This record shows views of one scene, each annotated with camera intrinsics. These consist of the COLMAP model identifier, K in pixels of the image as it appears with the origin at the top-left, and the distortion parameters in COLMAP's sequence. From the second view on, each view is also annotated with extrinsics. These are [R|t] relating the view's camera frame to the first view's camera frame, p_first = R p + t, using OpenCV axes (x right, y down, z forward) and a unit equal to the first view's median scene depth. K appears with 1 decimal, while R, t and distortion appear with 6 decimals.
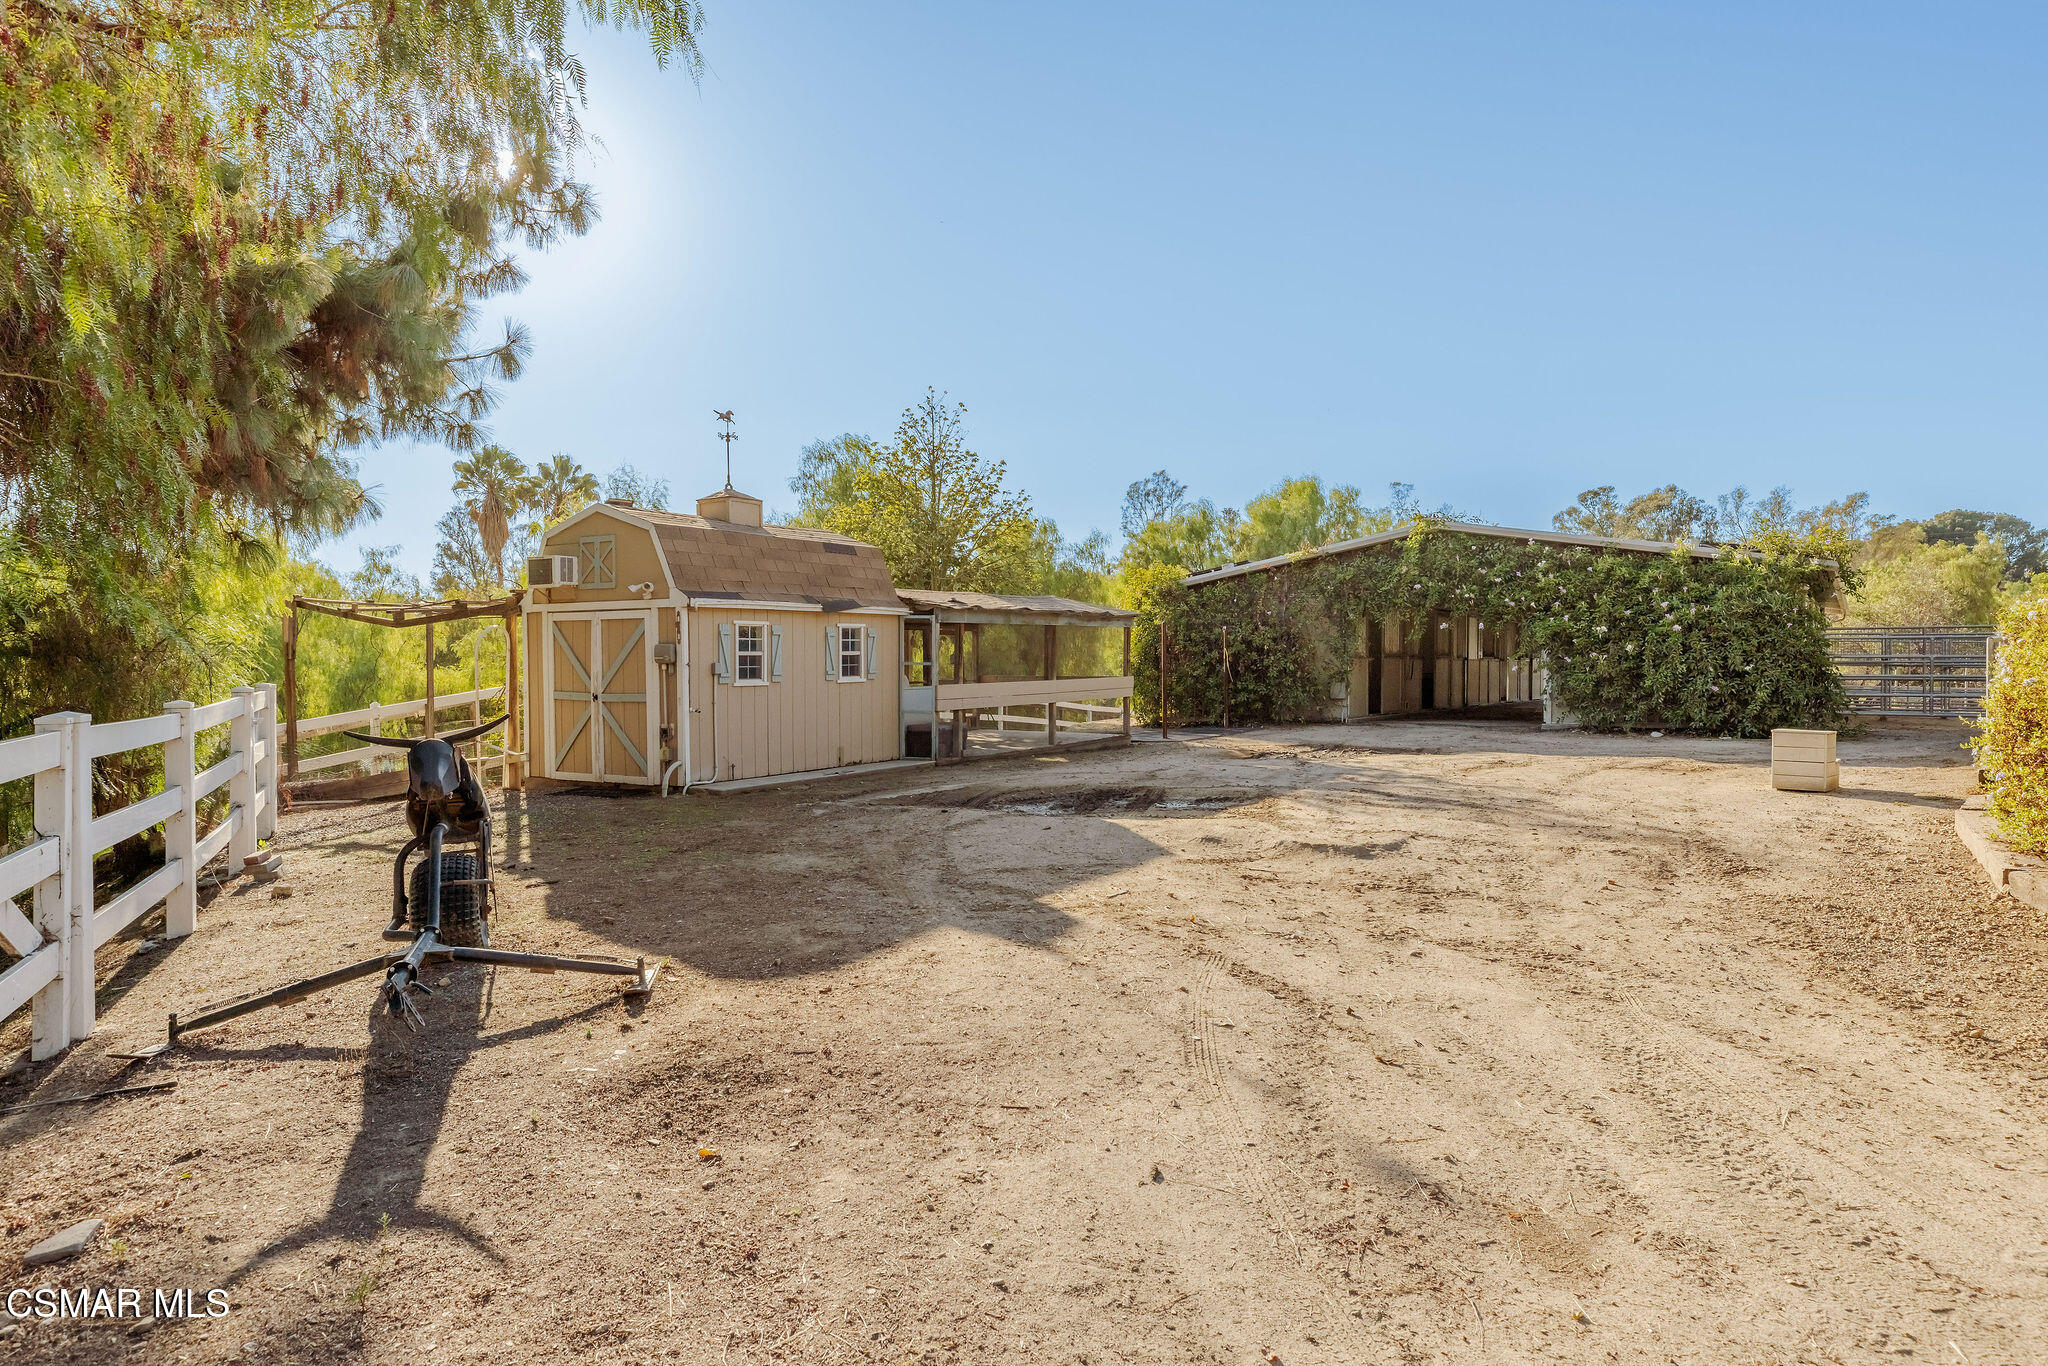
lens RADIAL K [[1283.2, 0, 1018.6], [0, 1283.2, 687.6], [0, 0, 1]] dist [0.008544, 0.001596]
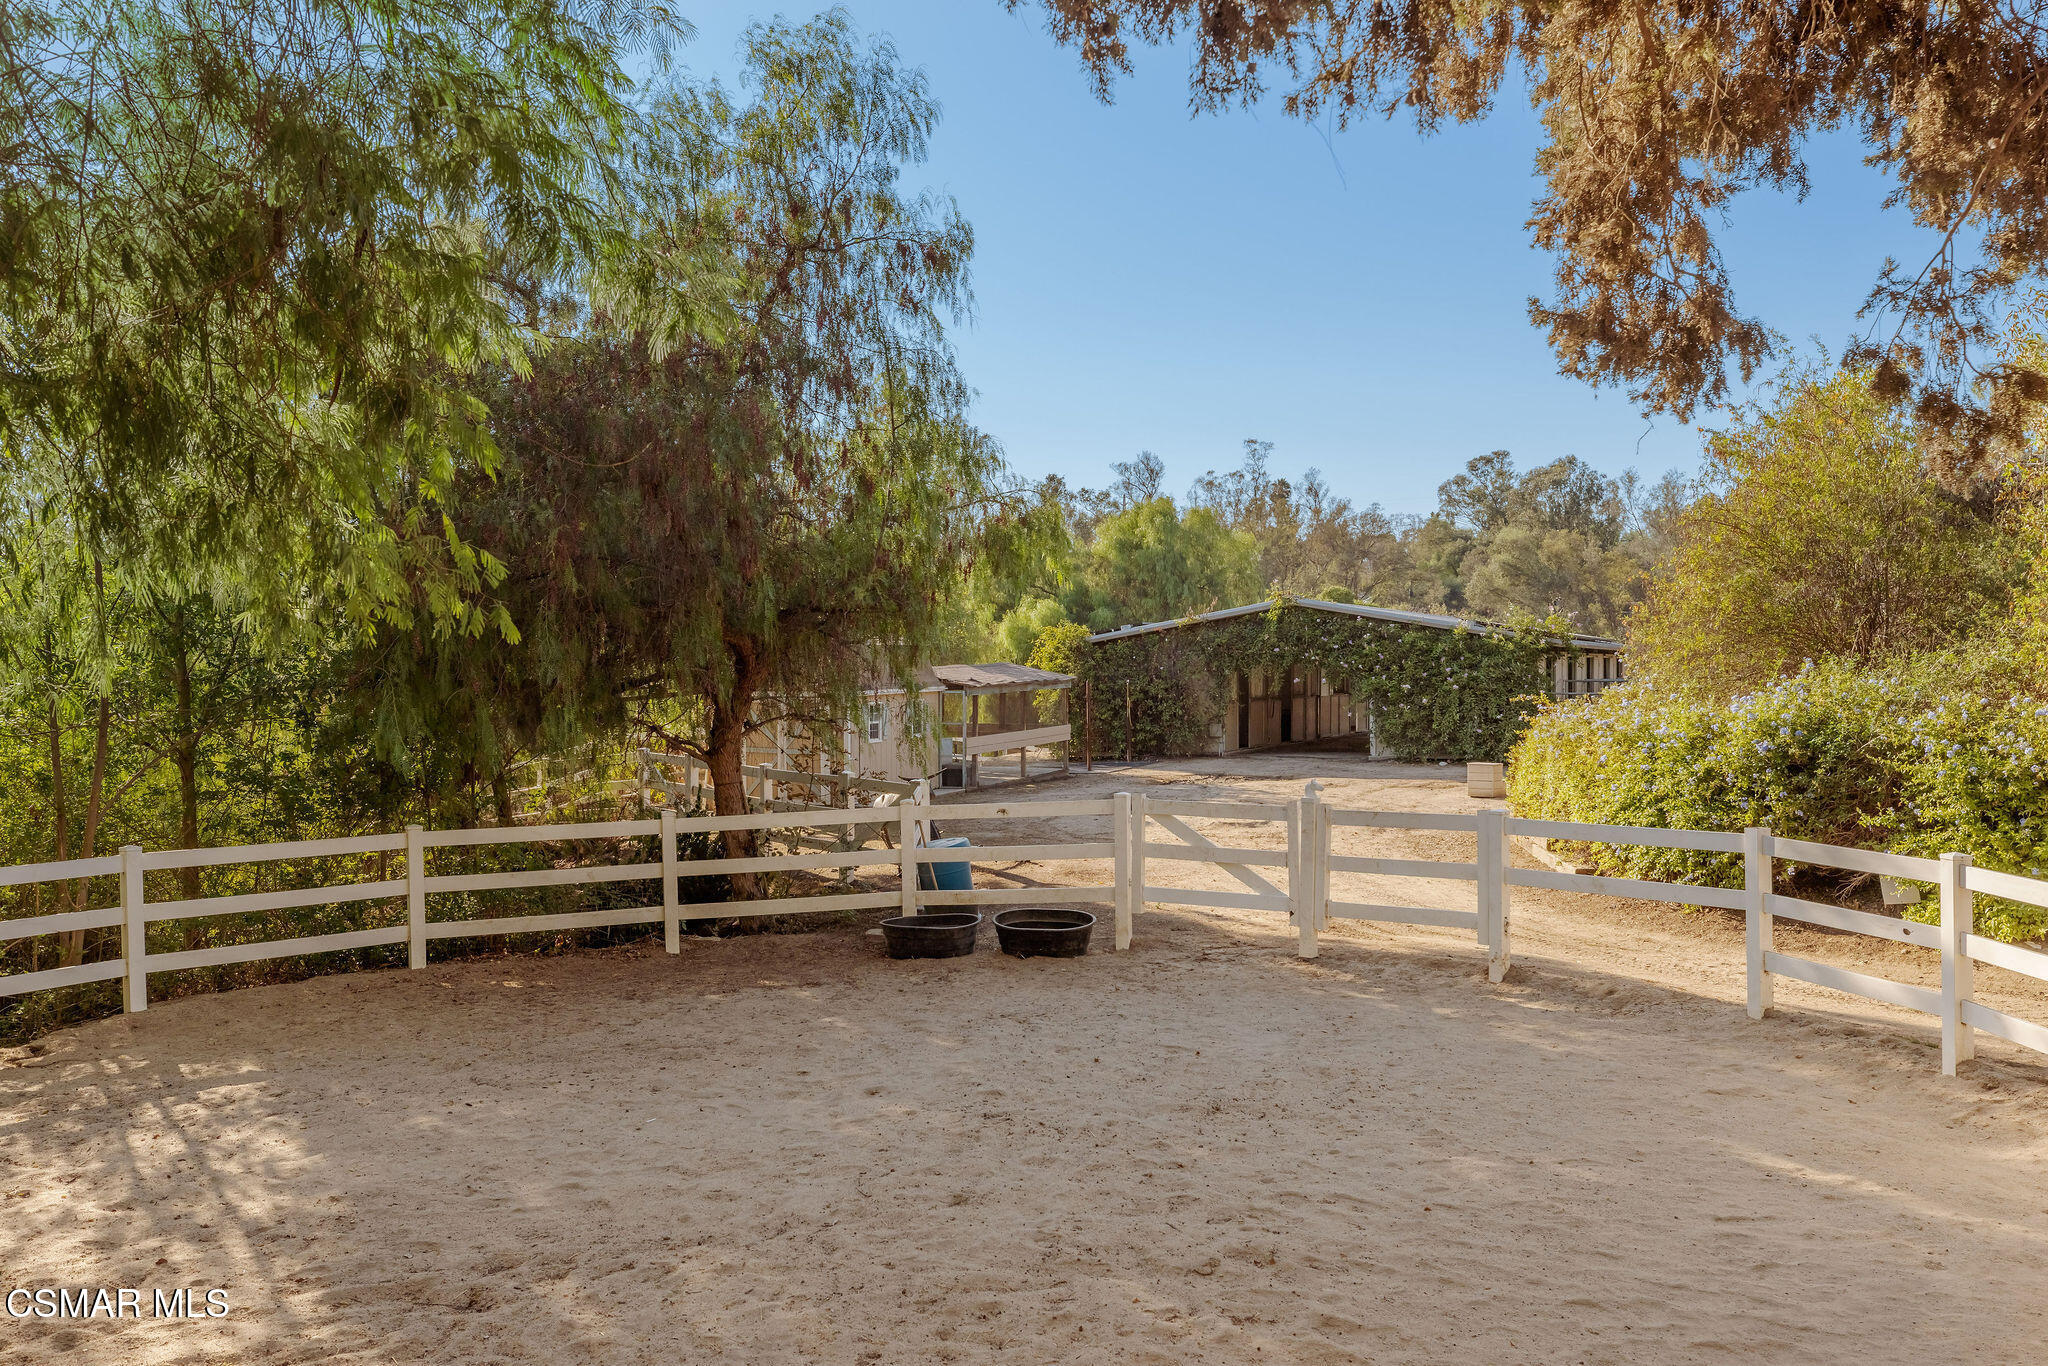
lens RADIAL K [[1874.3, 0, 1025.5], [0, 1874.3, 685.1], [0, 0, 1]] dist [-0.017138, -0.006064]
pose [[0.986308, -0.004706, 0.164848, -0.236984], [0.005173, 0.999984, -0.002403, -0.038722], [-0.164834, 0.003223, 0.986316, -0.776553]]
